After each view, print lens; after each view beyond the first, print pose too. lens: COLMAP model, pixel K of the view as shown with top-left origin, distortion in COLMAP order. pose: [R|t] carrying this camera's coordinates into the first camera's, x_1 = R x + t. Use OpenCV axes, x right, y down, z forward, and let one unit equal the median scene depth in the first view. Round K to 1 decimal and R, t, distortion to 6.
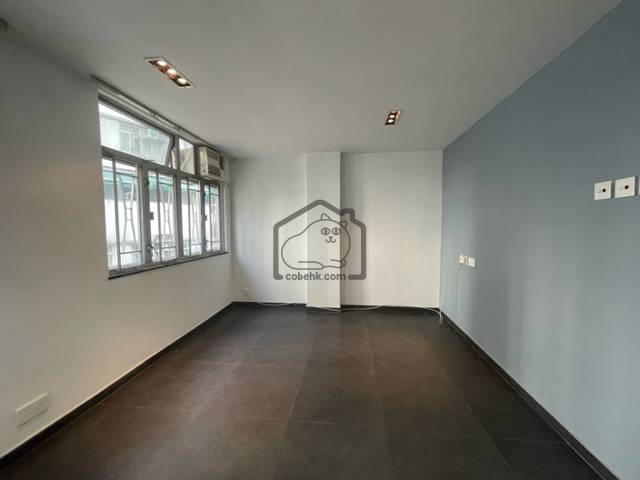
lens RADIAL K [[260.2, 0, 321.1], [0, 260.2, 243.9], [0, 0, 1]] dist [0.010397, 0.000097]
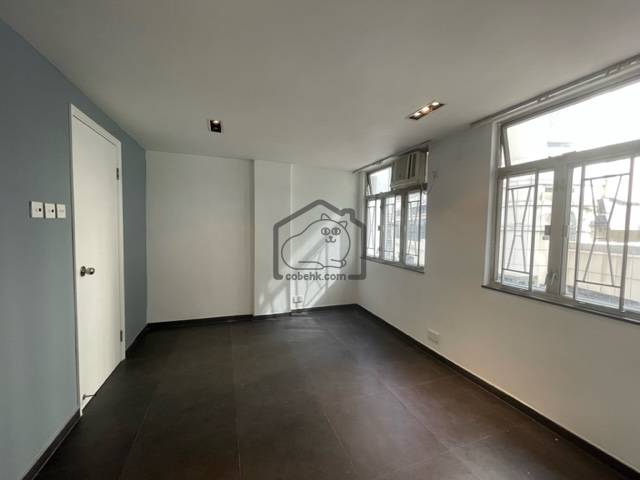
lens RADIAL K [[260.2, 0, 322.2], [0, 260.2, 239.2], [0, 0, 1]] dist [0.010397, 0.000097]
pose [[-0.899375, 0.007718, -0.437110, 0.364727], [-0.042063, 0.993678, 0.104092, -0.184938], [0.435150, 0.112004, -0.893364, 1.901495]]
